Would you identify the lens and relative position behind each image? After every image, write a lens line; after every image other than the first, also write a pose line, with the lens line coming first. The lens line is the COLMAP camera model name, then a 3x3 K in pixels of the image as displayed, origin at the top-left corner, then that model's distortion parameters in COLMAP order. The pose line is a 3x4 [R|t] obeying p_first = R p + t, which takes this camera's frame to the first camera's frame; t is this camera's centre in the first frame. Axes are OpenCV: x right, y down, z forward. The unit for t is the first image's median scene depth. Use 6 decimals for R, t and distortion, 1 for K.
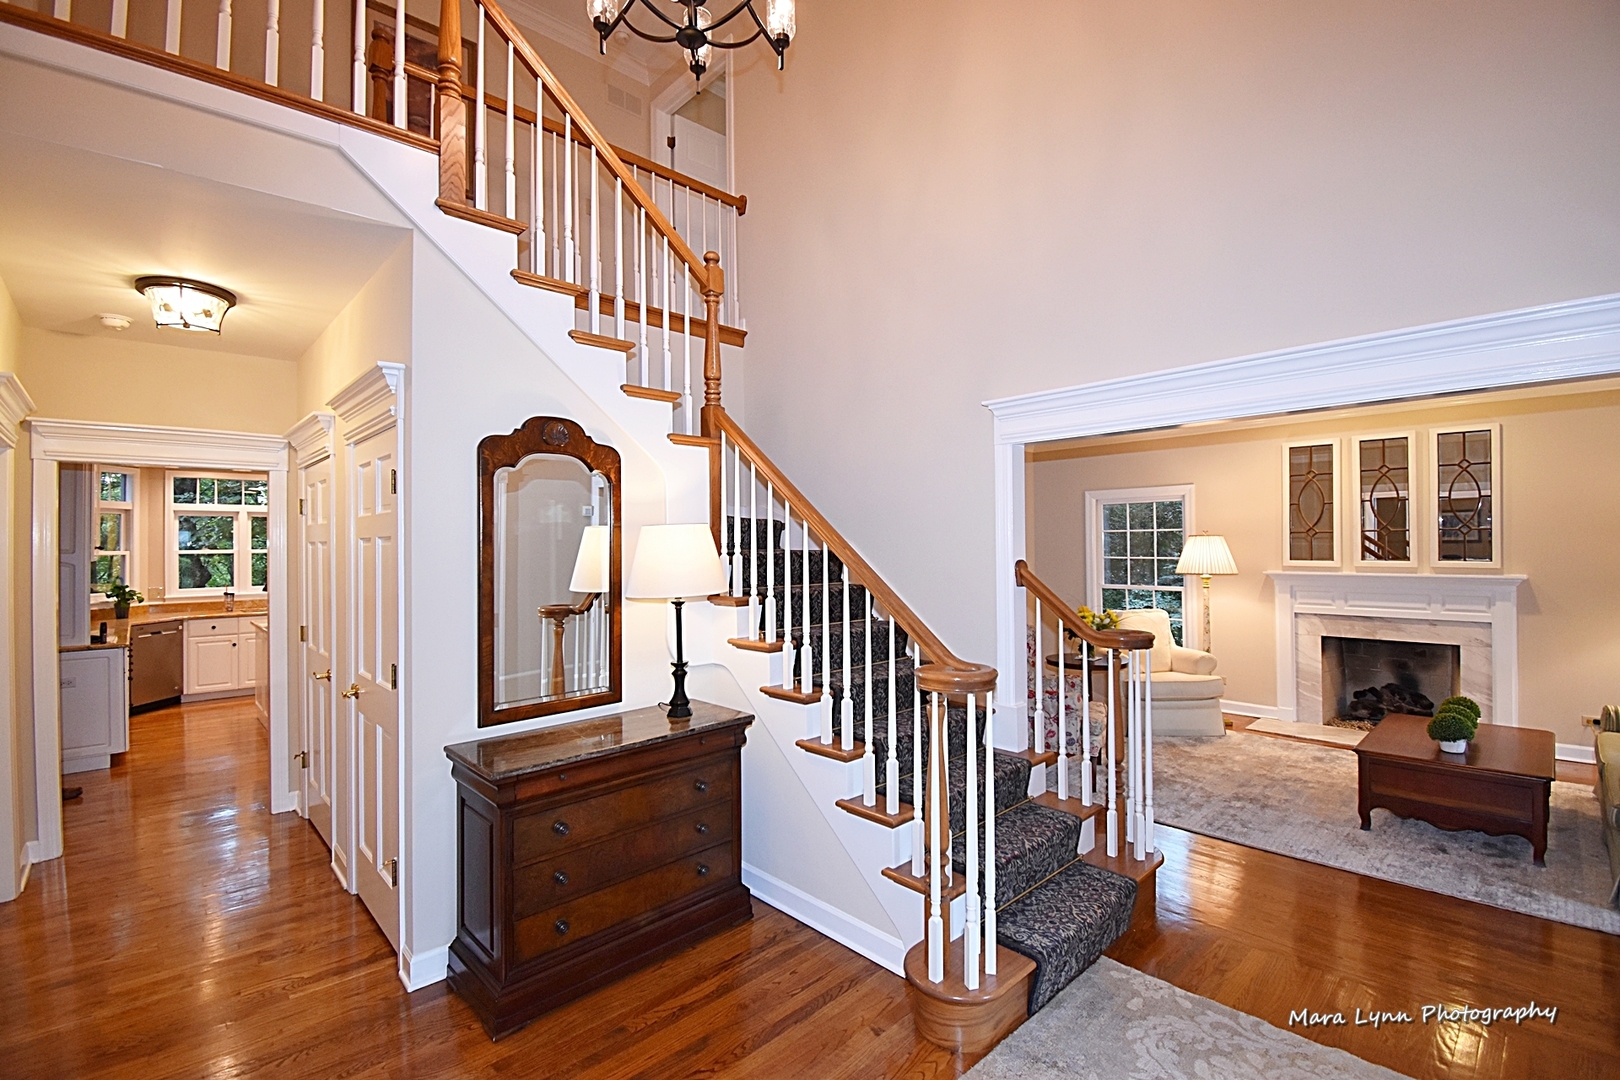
lens RADIAL K [[719.6, 0, 784.3], [0, 719.6, 533.7], [0, 0, 1]] dist [-0.025645, -0.004541]
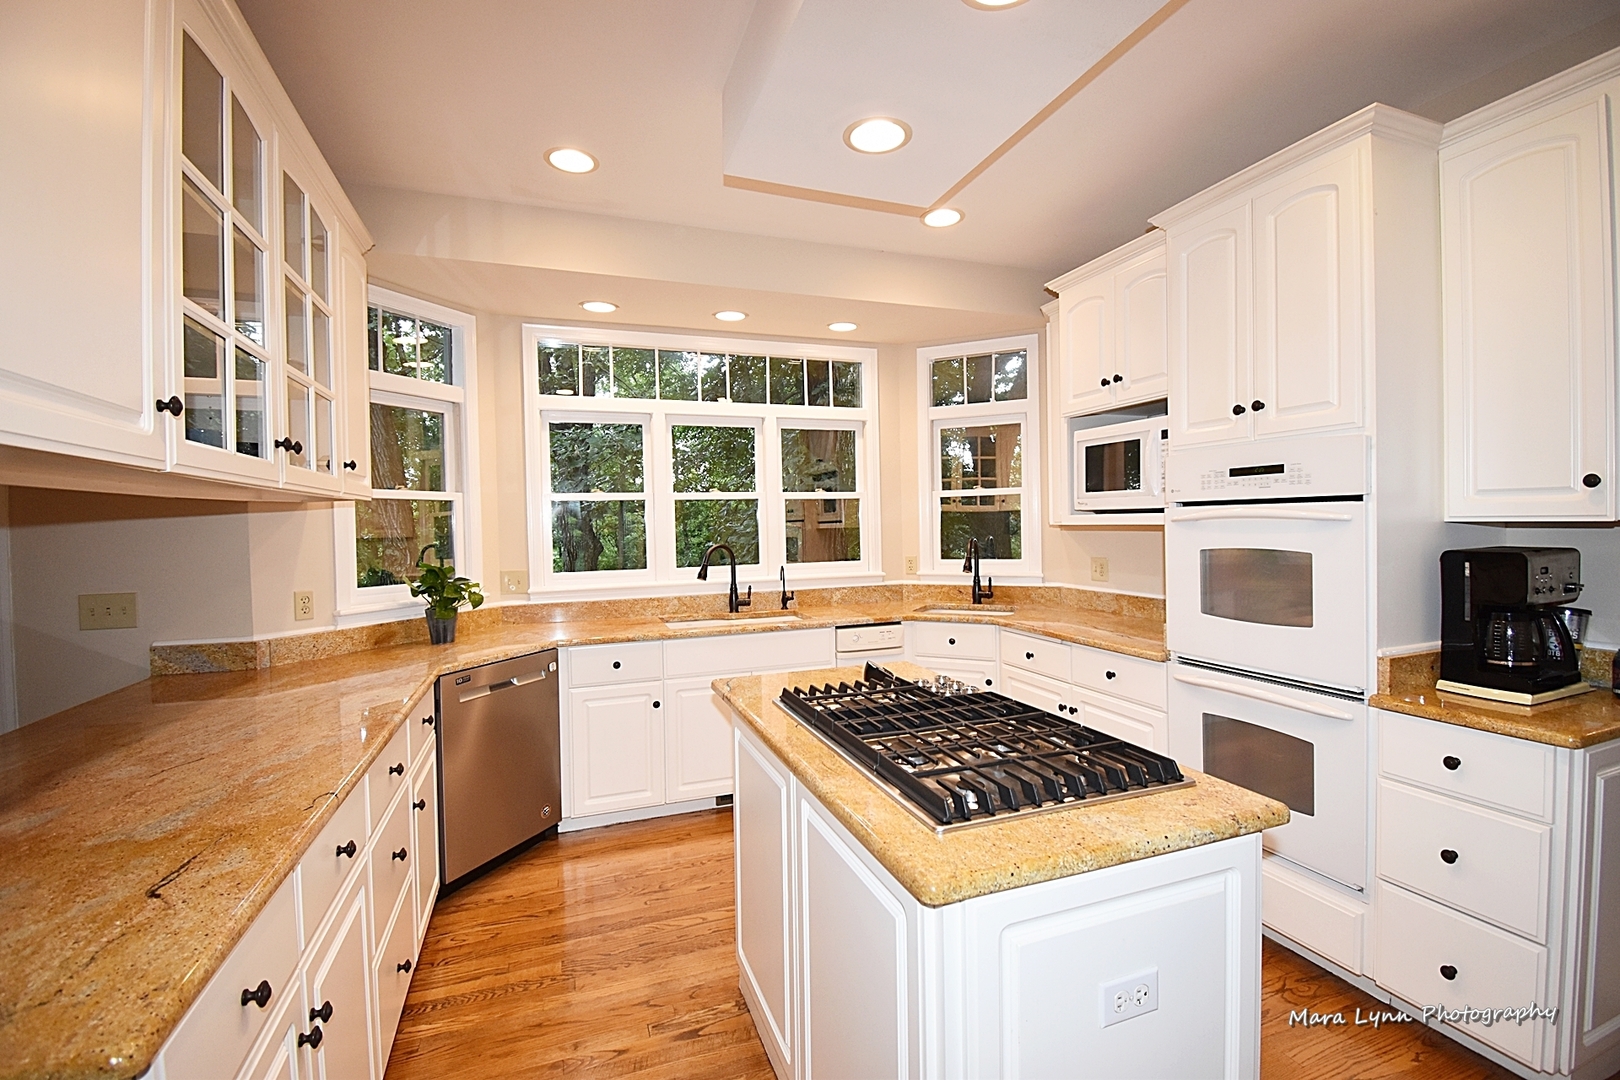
lens RADIAL K [[719.6, 0, 814.9], [0, 719.6, 531.8], [0, 0, 1]] dist [-0.025645, -0.004541]
pose [[0.925865, -0.005036, -0.377820, -0.538300], [0.016968, 0.999457, 0.028259, 0.040727], [0.377473, -0.032575, 0.925448, 0.652624]]
